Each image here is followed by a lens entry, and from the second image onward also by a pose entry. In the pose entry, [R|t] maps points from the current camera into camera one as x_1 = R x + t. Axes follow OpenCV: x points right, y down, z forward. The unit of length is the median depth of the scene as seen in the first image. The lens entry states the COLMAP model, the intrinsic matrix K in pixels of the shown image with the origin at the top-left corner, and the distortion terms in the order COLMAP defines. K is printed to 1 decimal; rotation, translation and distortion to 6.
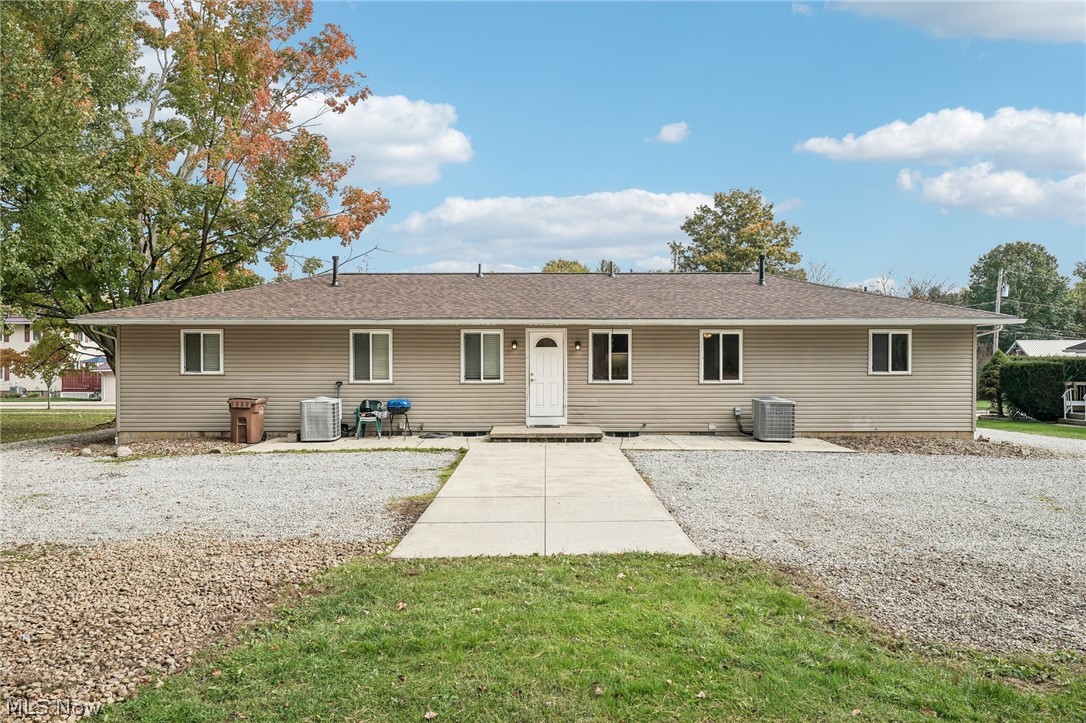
lens RADIAL K [[734.2, 0, 543.6], [0, 734.2, 360.8], [0, 0, 1]] dist [0.003347, 0.000337]
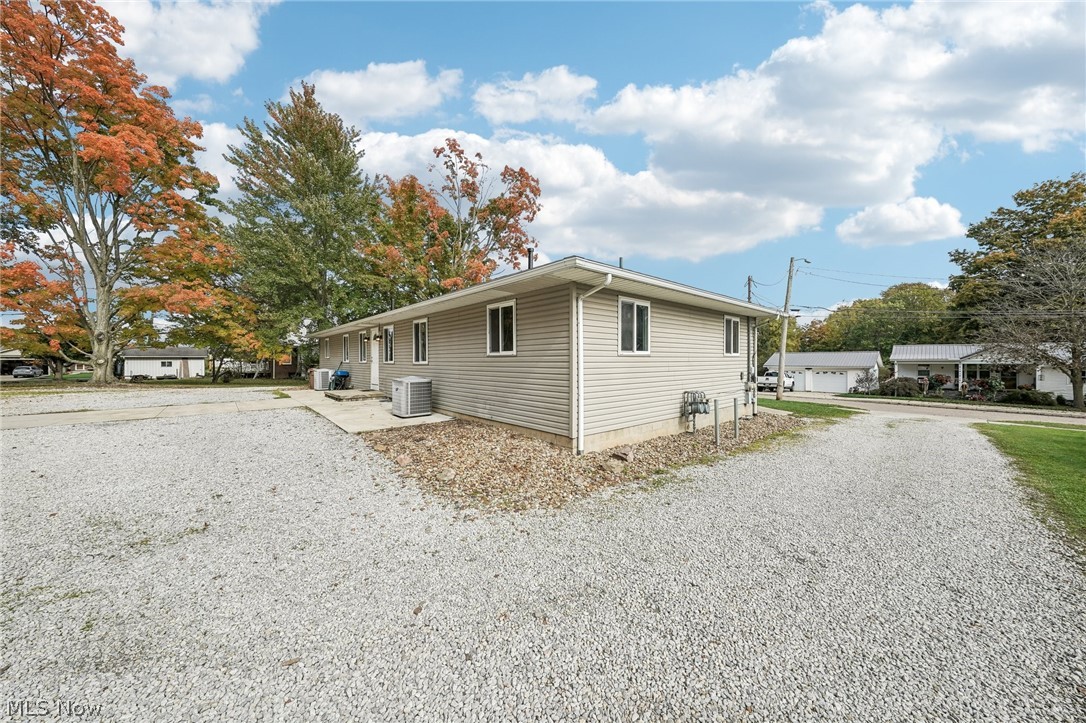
lens RADIAL K [[372.8, 0, 543.1], [0, 372.8, 361.4], [0, 0, 1]] dist [-0.004785, 0.000826]
pose [[0.653717, 0.000780, -0.756739, 0.831789], [-0.003479, 0.999992, -0.001974, 0.026301], [0.756731, 0.003923, 0.653714, 0.753379]]
